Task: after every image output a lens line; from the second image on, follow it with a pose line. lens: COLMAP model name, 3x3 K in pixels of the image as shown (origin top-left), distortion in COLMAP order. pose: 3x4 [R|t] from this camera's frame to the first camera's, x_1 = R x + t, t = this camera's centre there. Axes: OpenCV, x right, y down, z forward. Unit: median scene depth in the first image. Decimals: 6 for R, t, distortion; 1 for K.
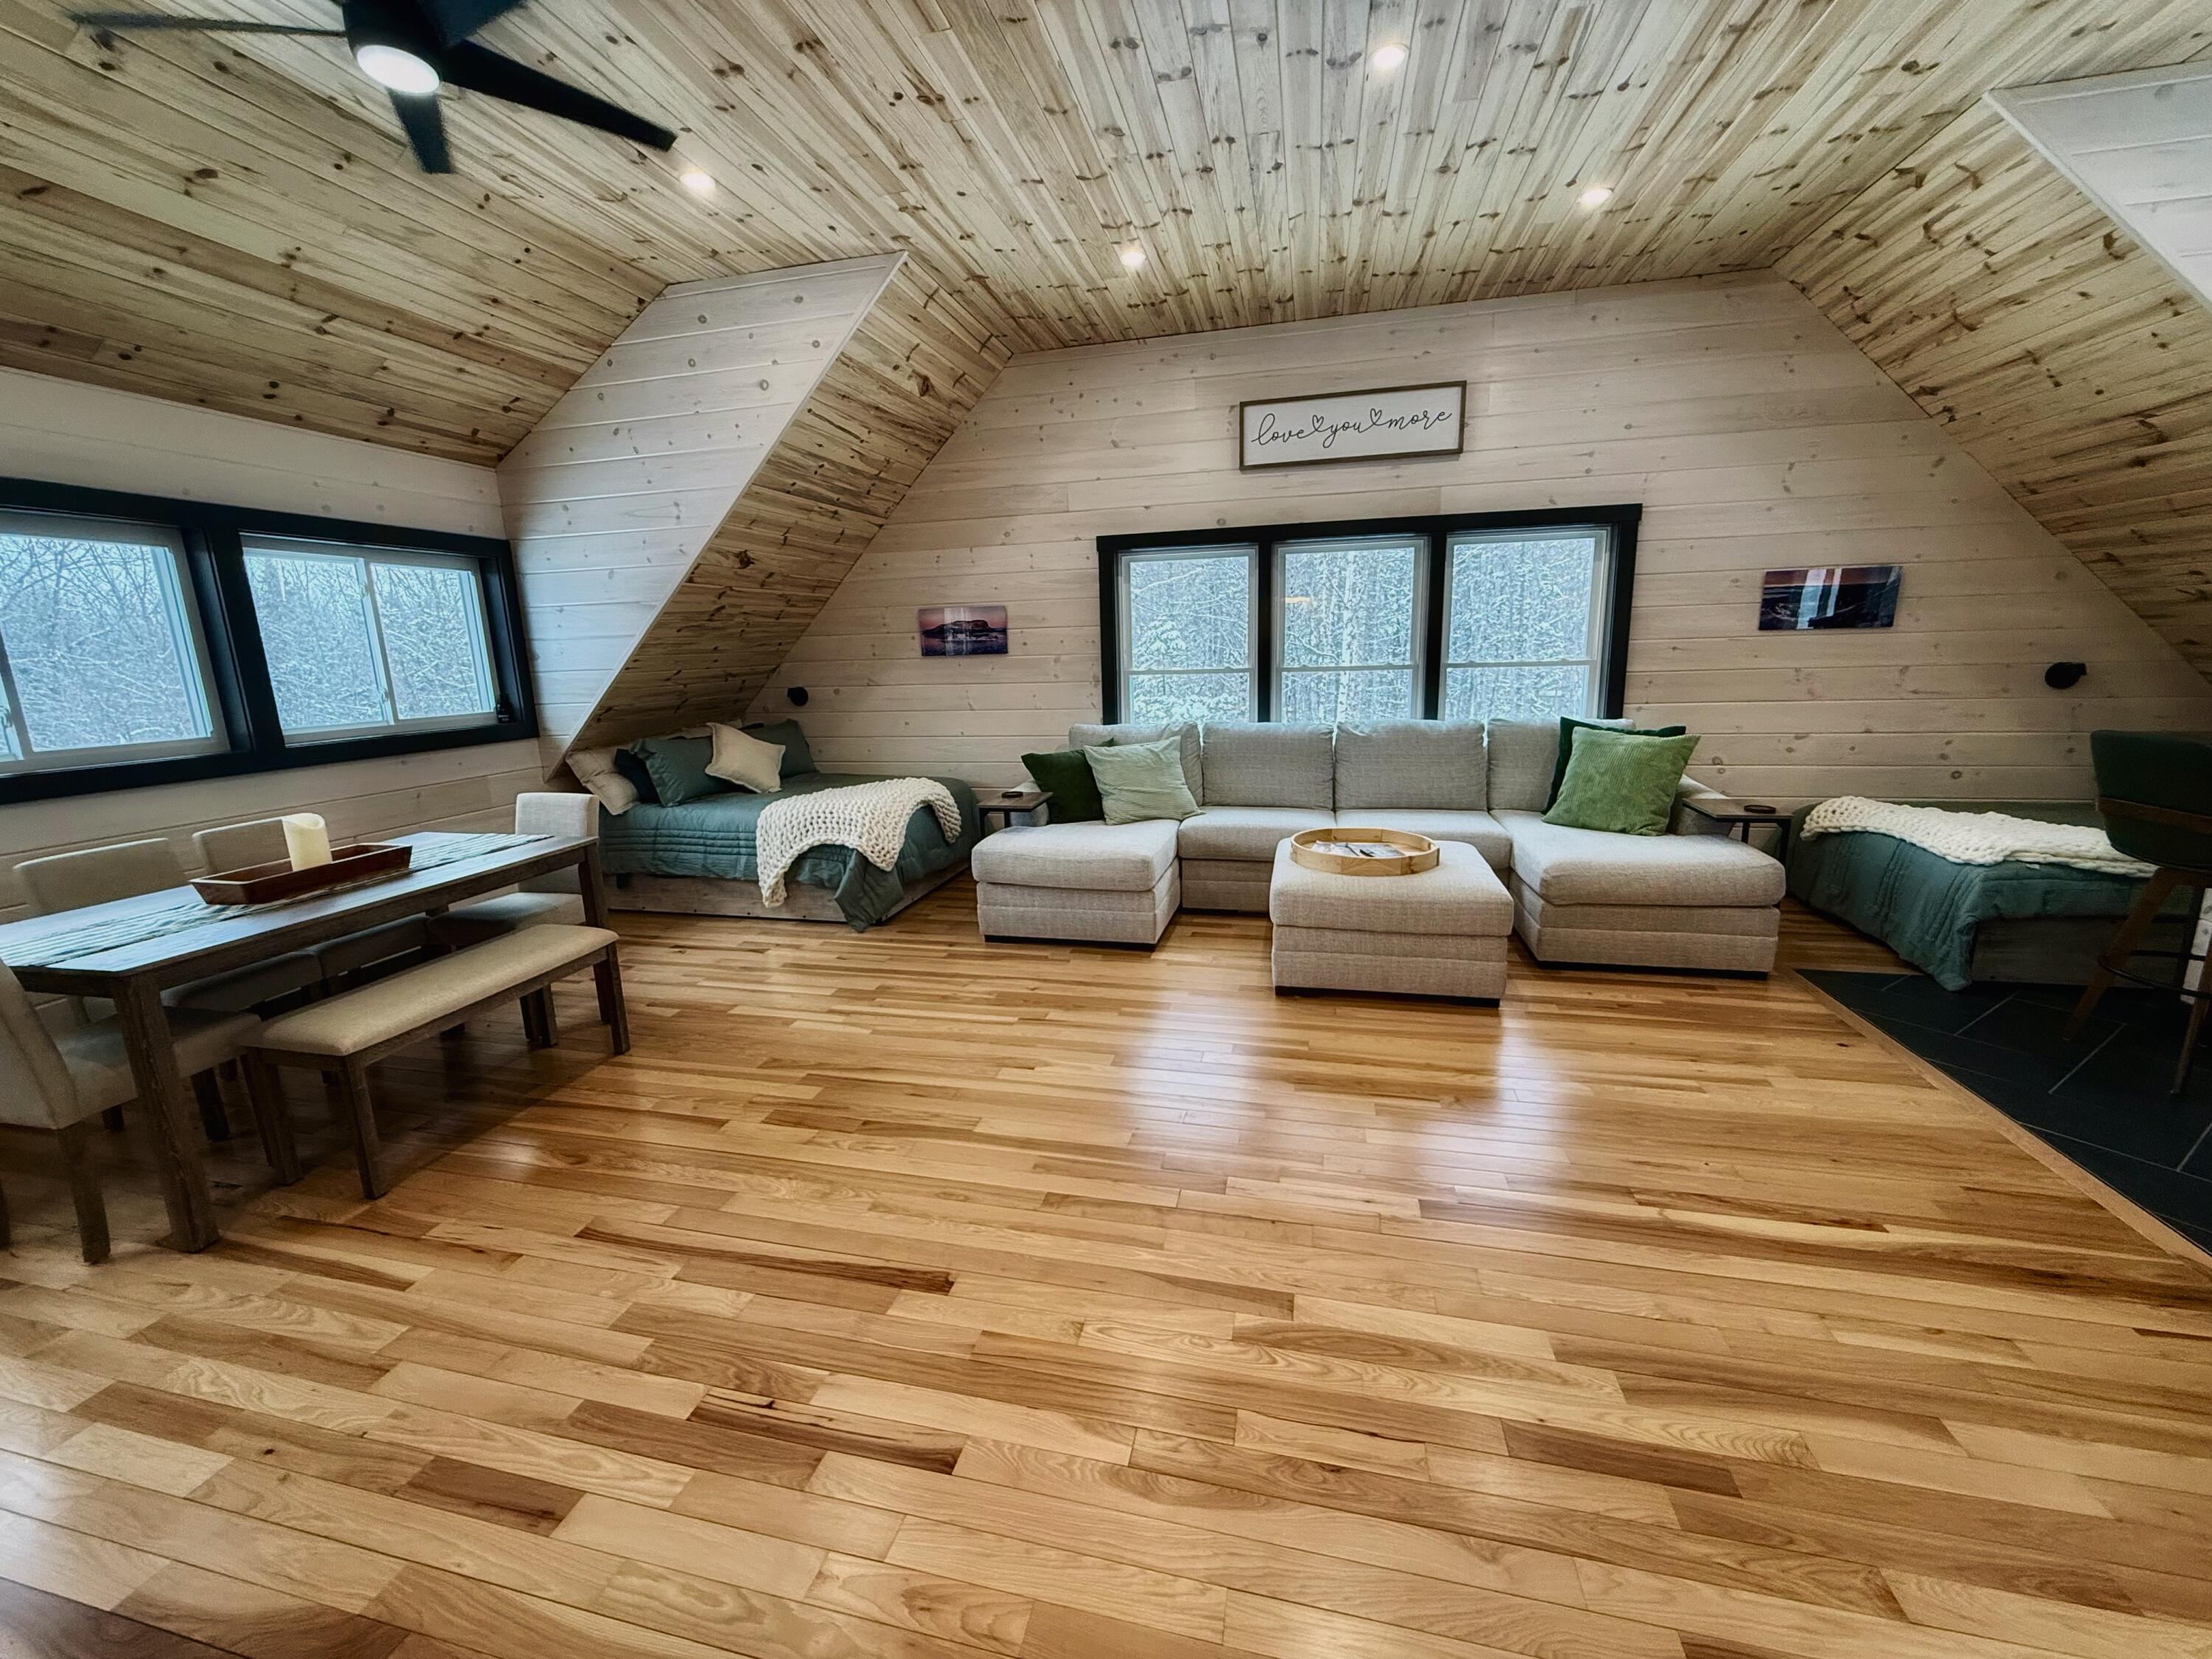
lens RADIAL K [[878.6, 0, 1098.3], [0, 878.6, 826.1], [0, 0, 1]] dist [0.000502, -0.000690]
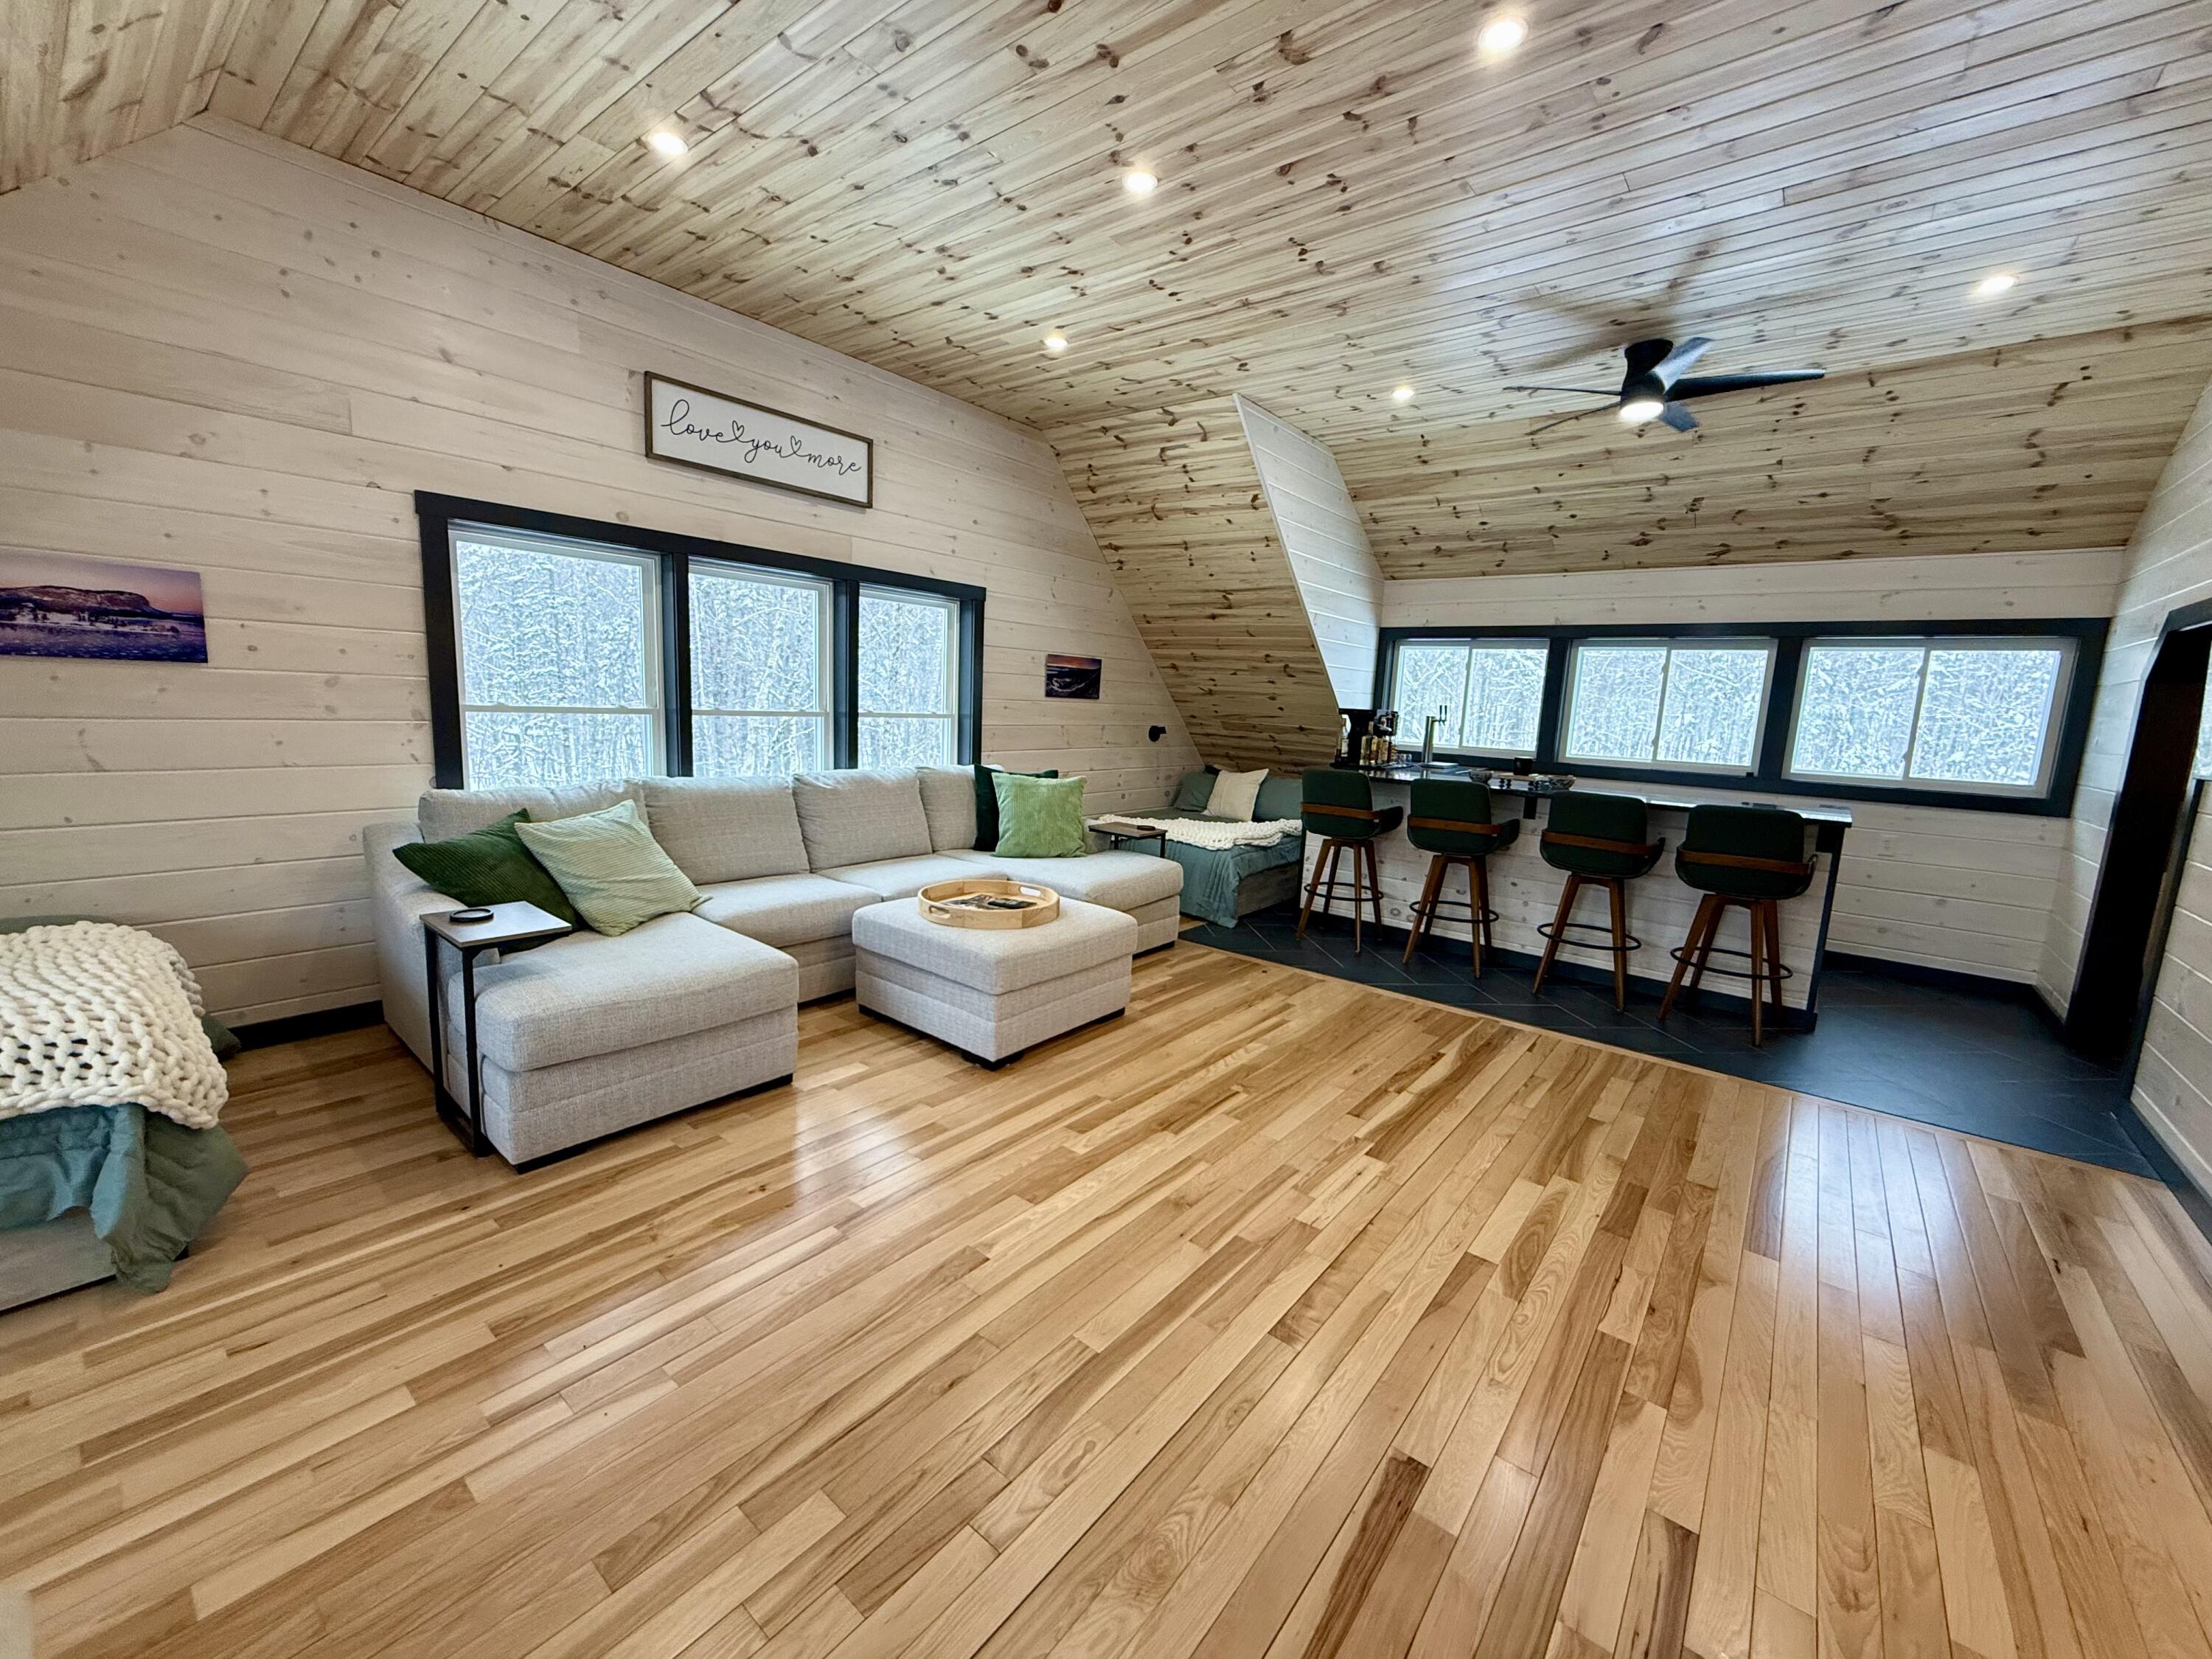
lens RADIAL K [[878.6, 0, 1098.3], [0, 878.6, 826.1], [0, 0, 1]] dist [0.000502, -0.000690]
pose [[0.430399, -0.083406, 0.898777, -0.471154], [0.121568, 0.992006, 0.033842, -0.068956], [-0.894415, 0.094697, 0.437098, 0.396569]]
